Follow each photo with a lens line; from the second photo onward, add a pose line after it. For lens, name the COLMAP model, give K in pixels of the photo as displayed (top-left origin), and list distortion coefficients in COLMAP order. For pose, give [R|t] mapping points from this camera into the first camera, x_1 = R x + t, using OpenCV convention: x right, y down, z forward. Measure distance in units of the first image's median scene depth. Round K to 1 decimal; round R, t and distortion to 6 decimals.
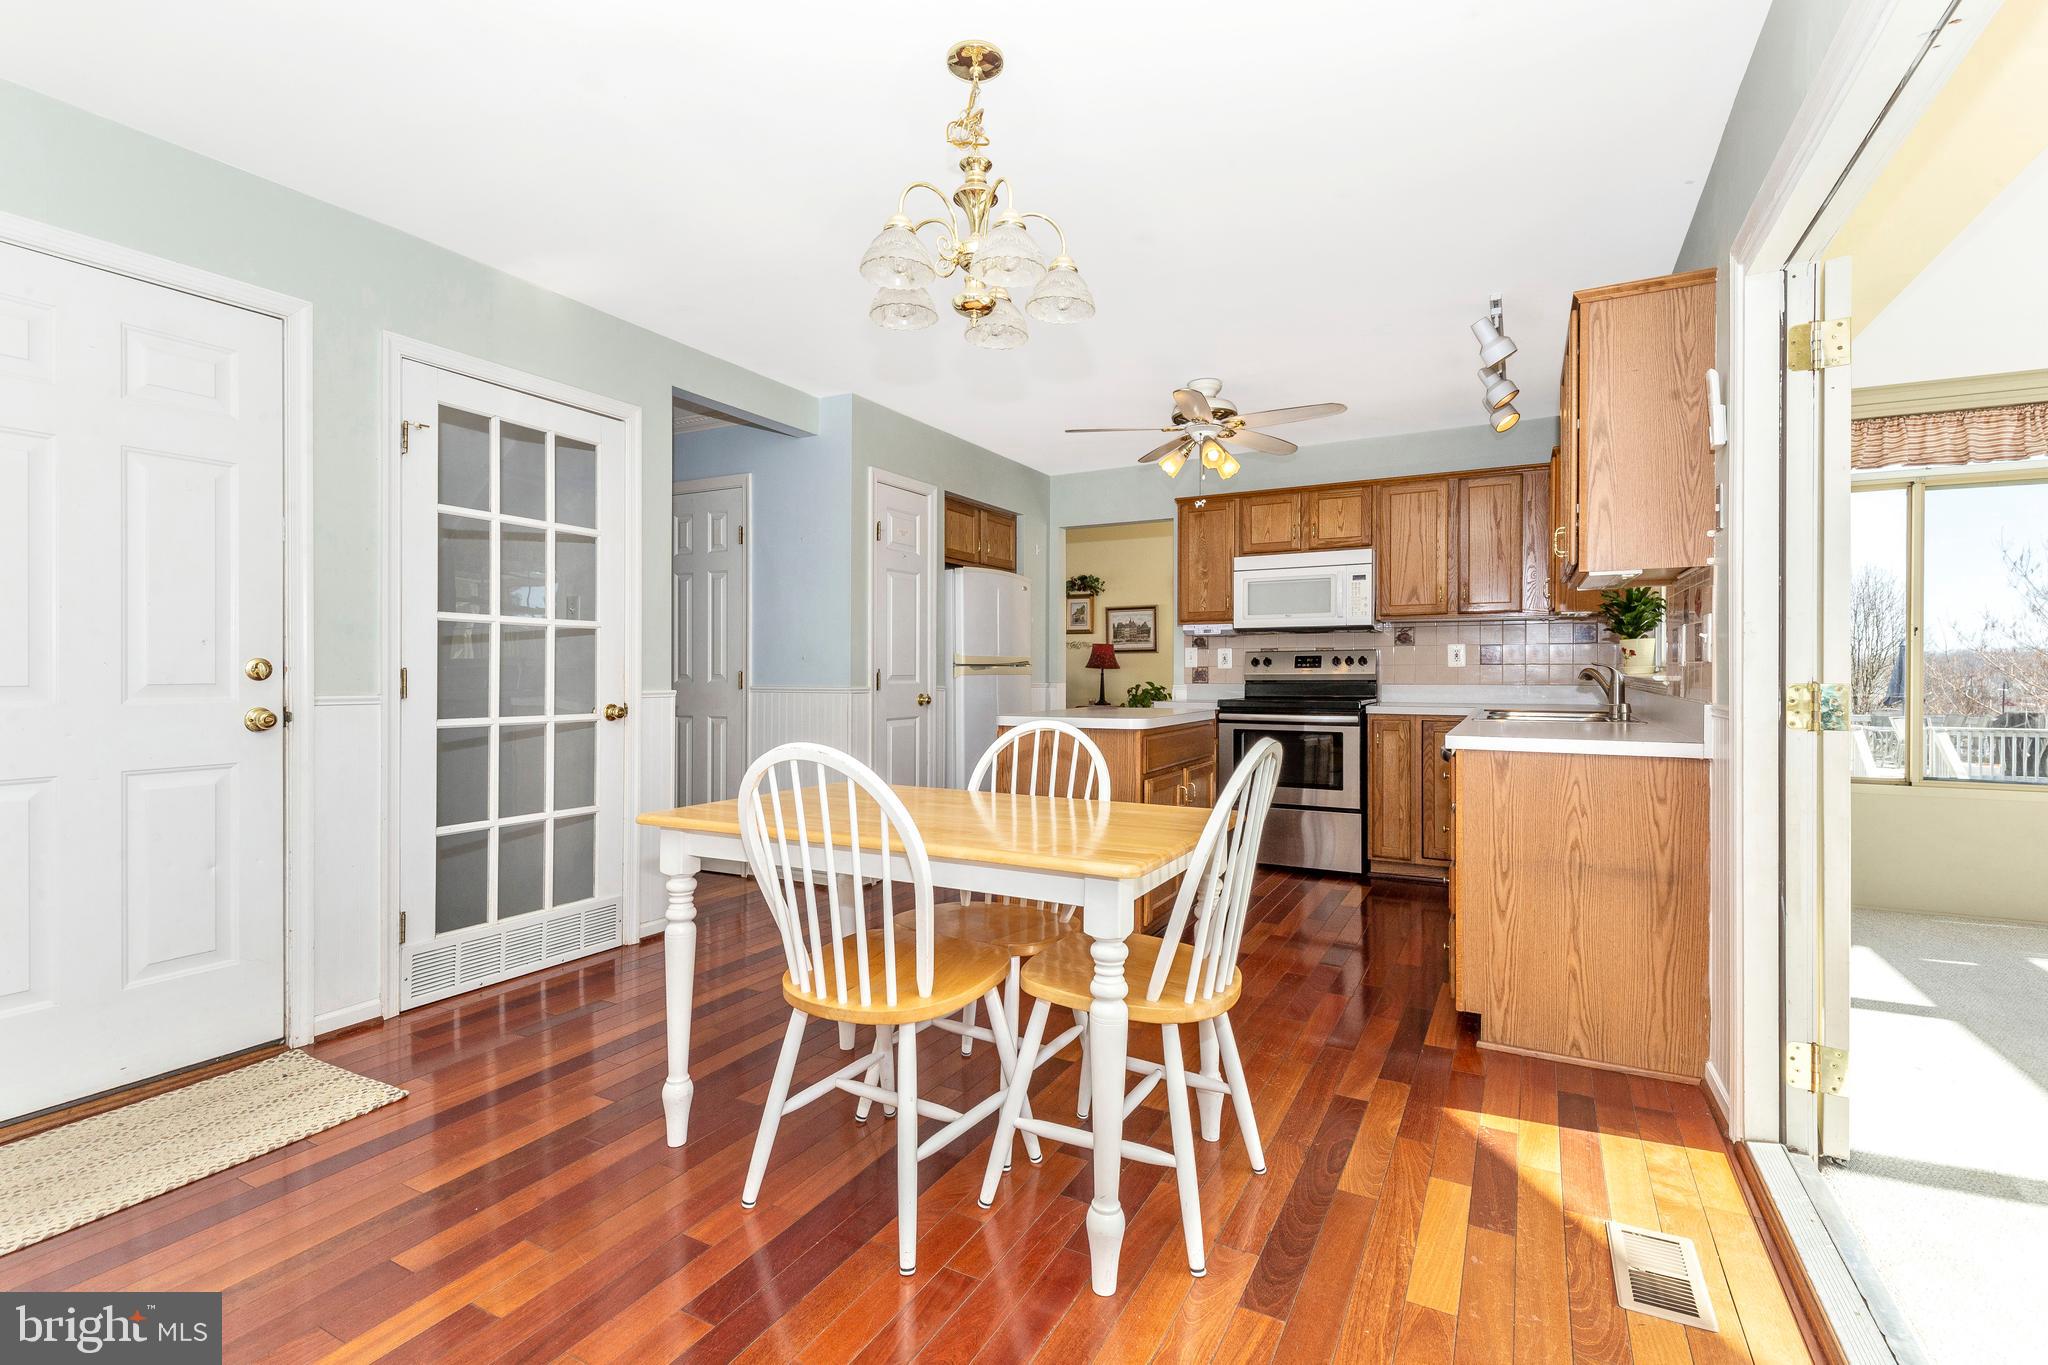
lens RADIAL K [[938.5, 0, 1009.3], [0, 938.5, 675.7], [0, 0, 1]] dist [0.025652, -0.009666]
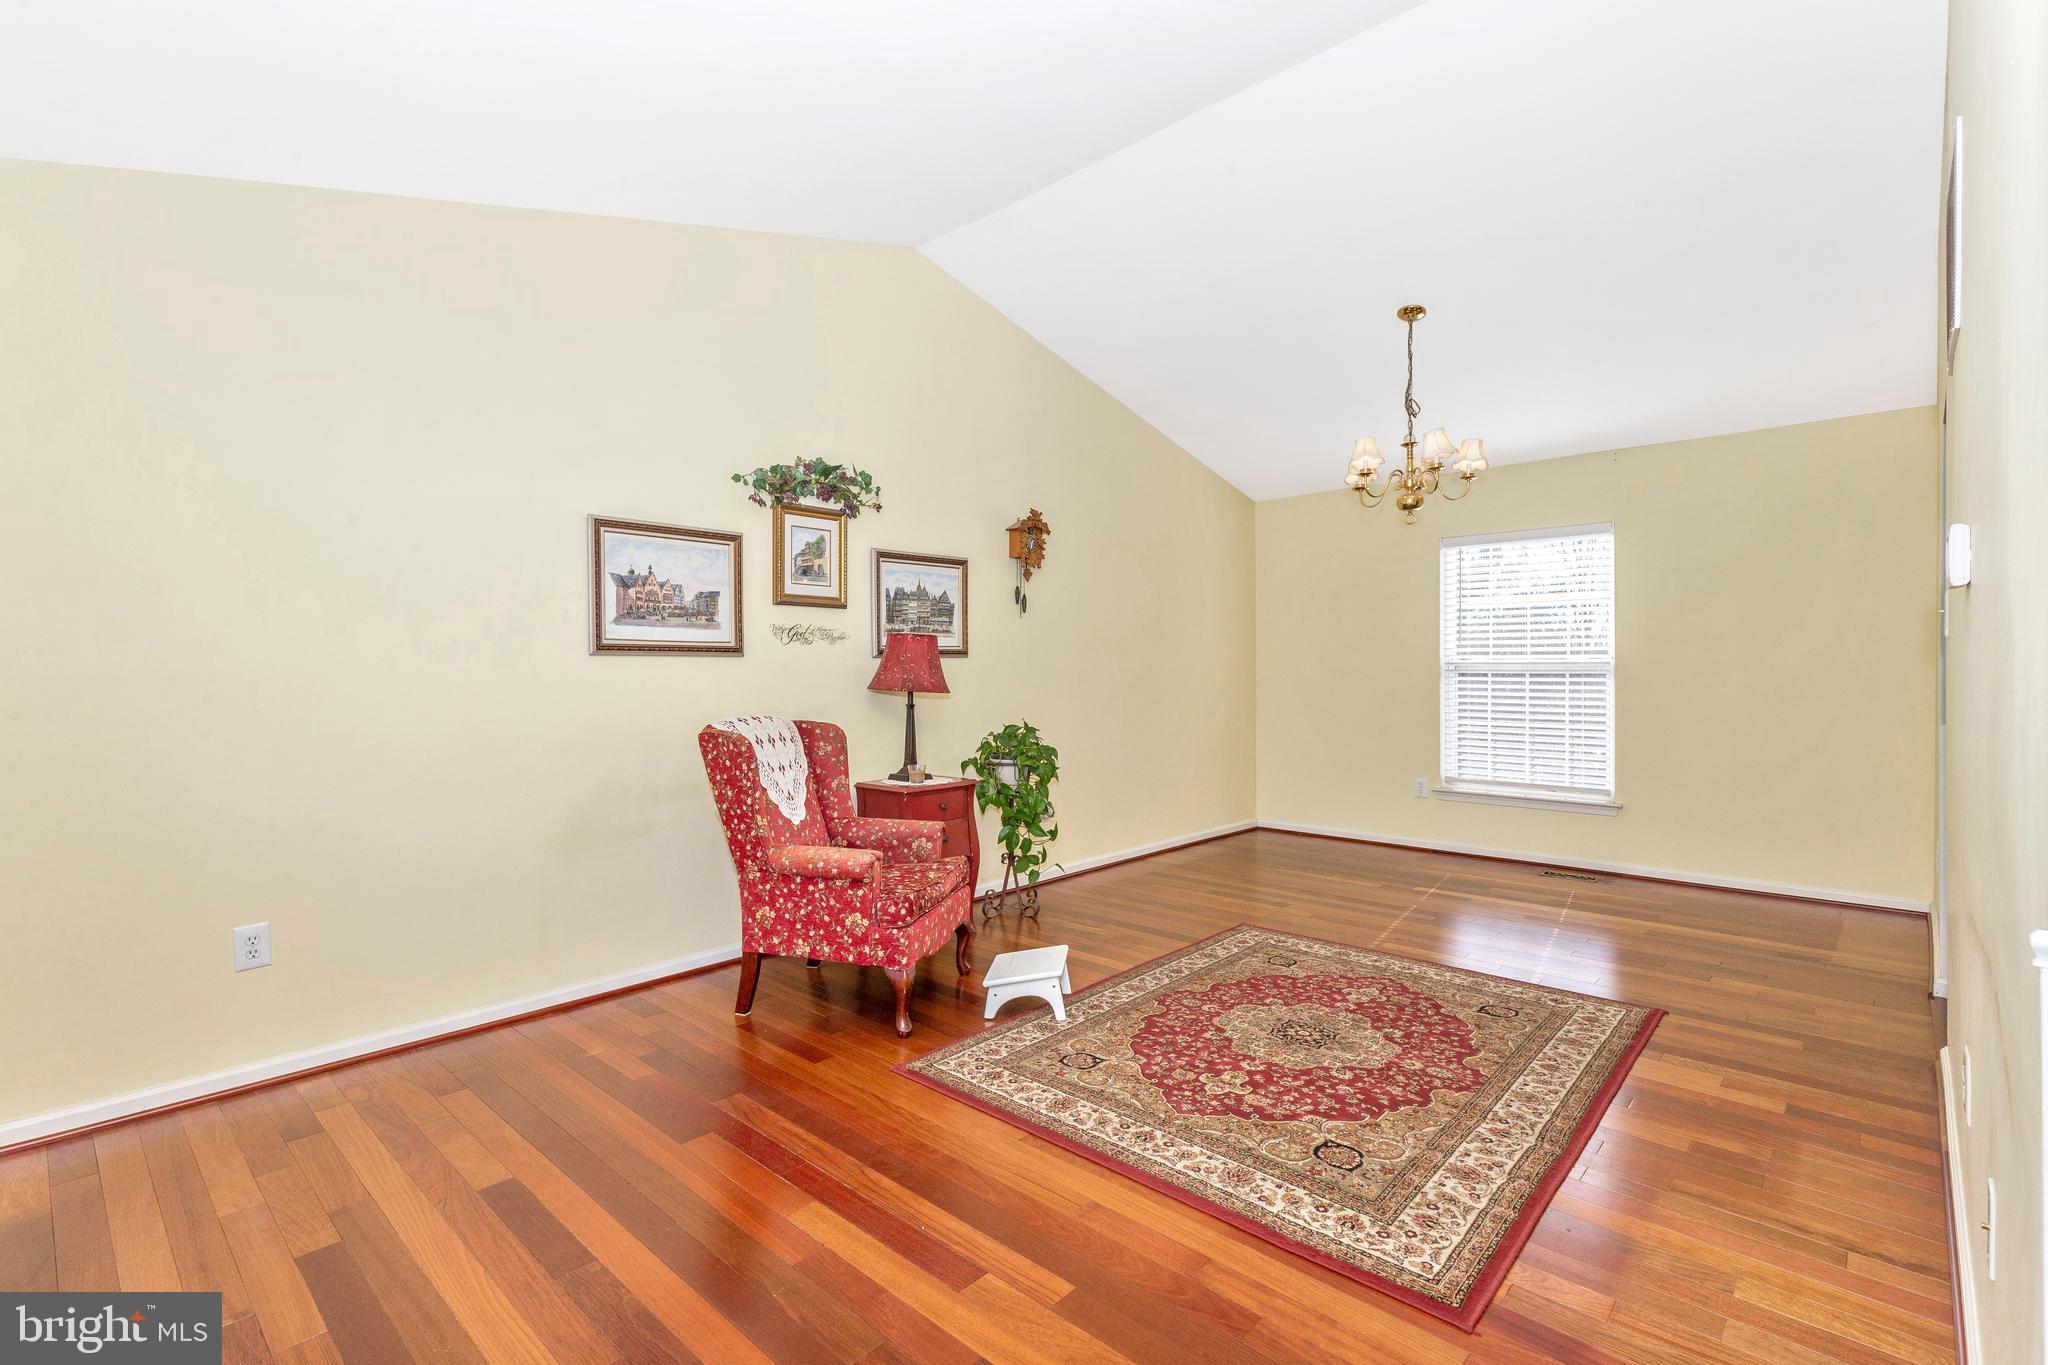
lens RADIAL K [[938.5, 0, 1006.7], [0, 938.5, 669.1], [0, 0, 1]] dist [0.025652, -0.009666]
pose [[0.259020, 0.000355, 0.965872, -0.603093], [0.009118, 0.999954, -0.002813, -0.032618], [-0.965829, 0.009535, 0.259005, 1.679409]]
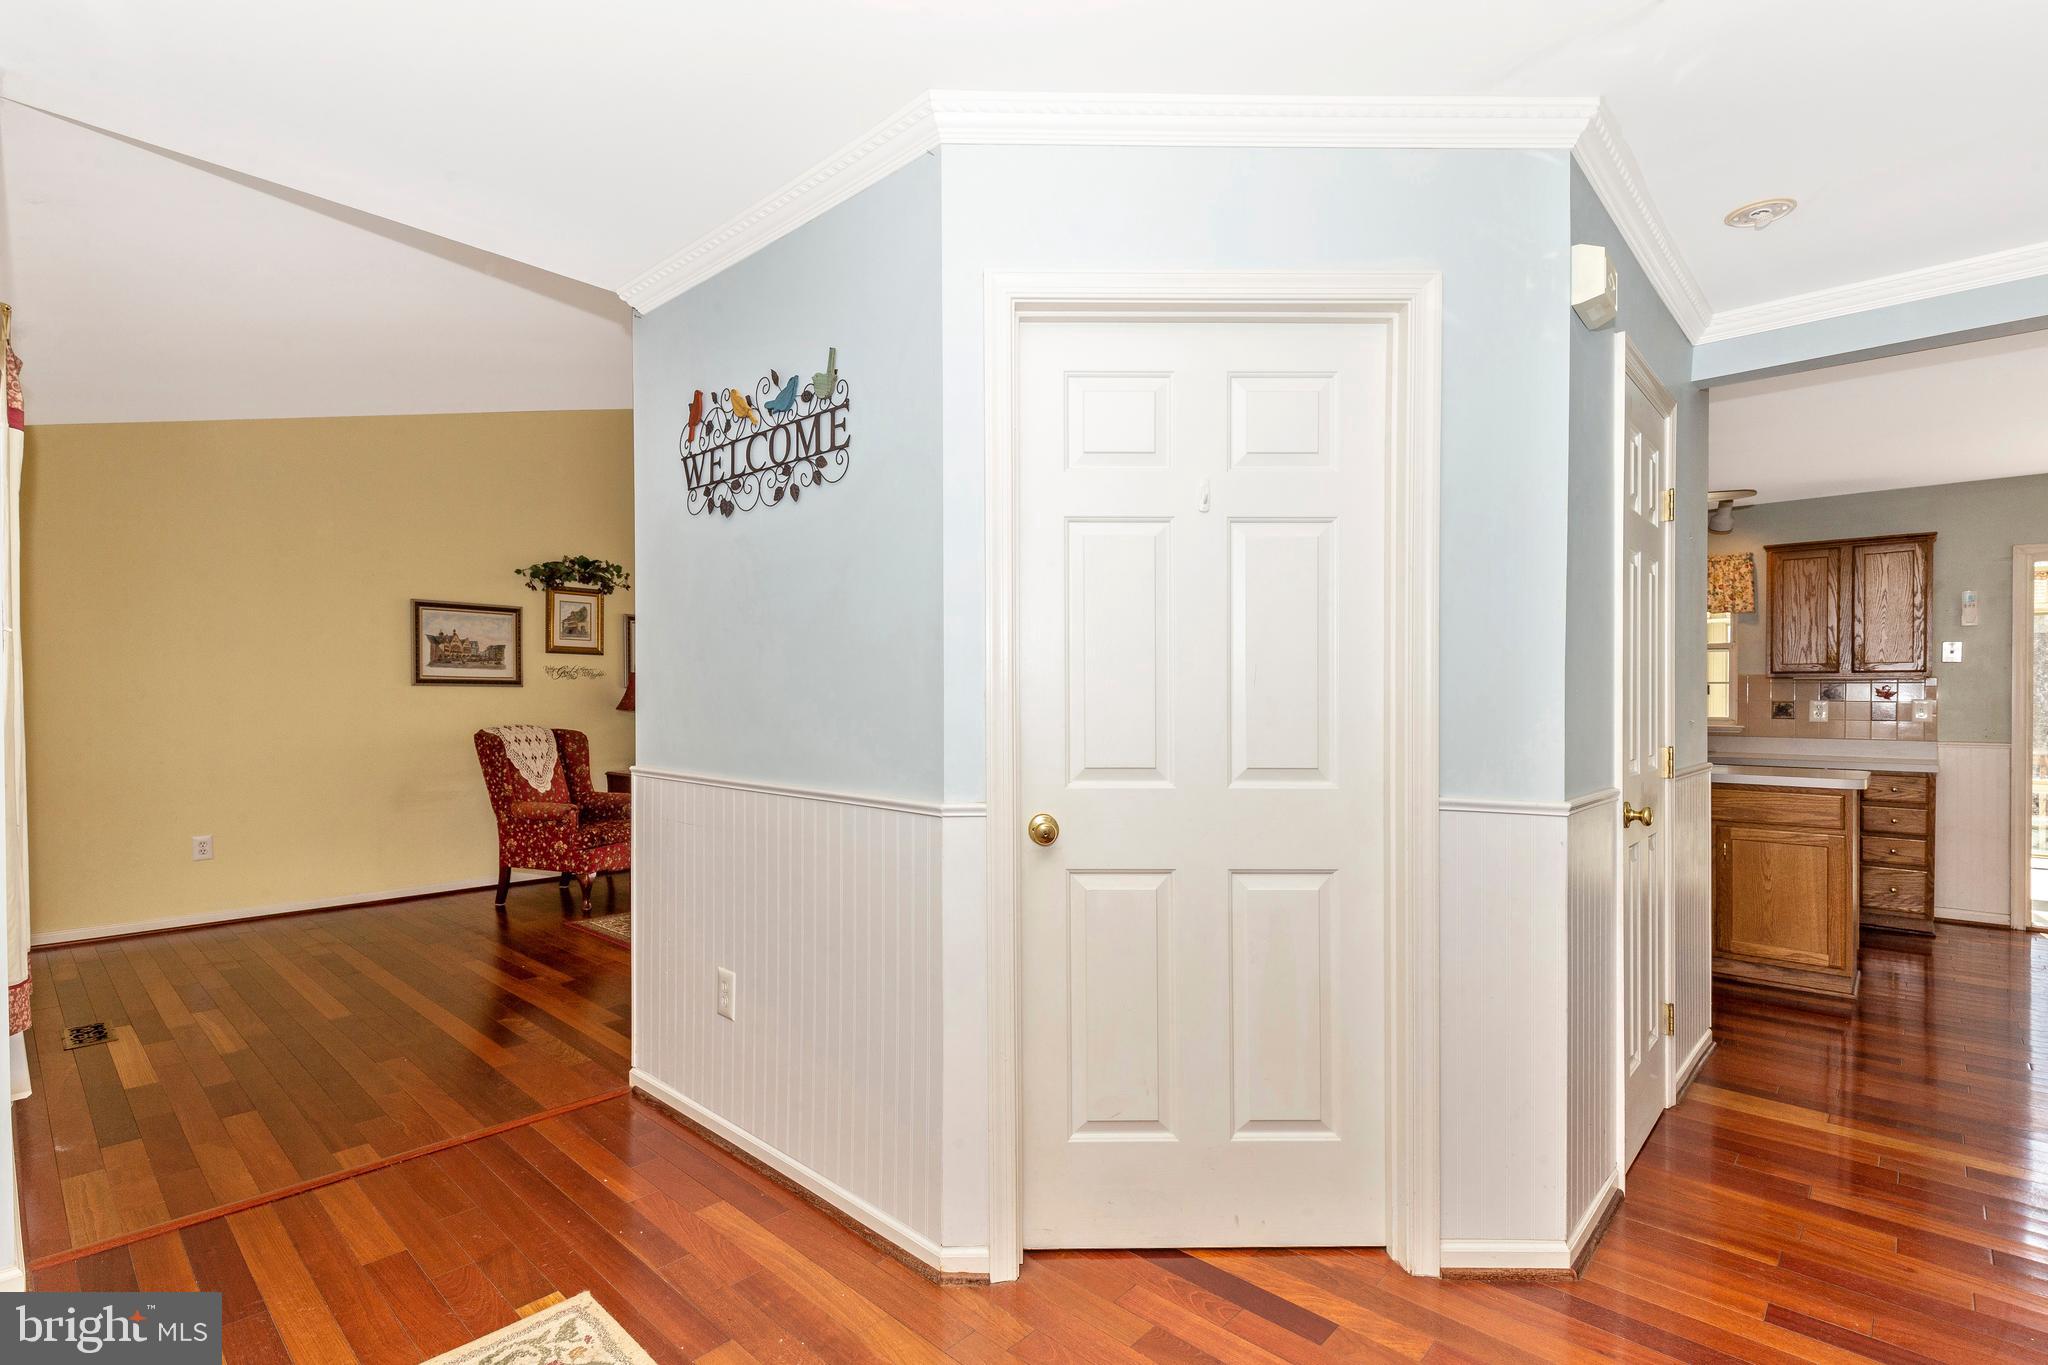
lens RADIAL K [[938.5, 0, 972.8], [0, 938.5, 716.4], [0, 0, 1]] dist [0.025652, -0.009666]
pose [[0.269039, -0.020177, 0.962918, -0.915601], [-0.000696, 0.999776, 0.021144, -0.035667], [-0.963129, -0.006359, 0.268965, 1.212126]]
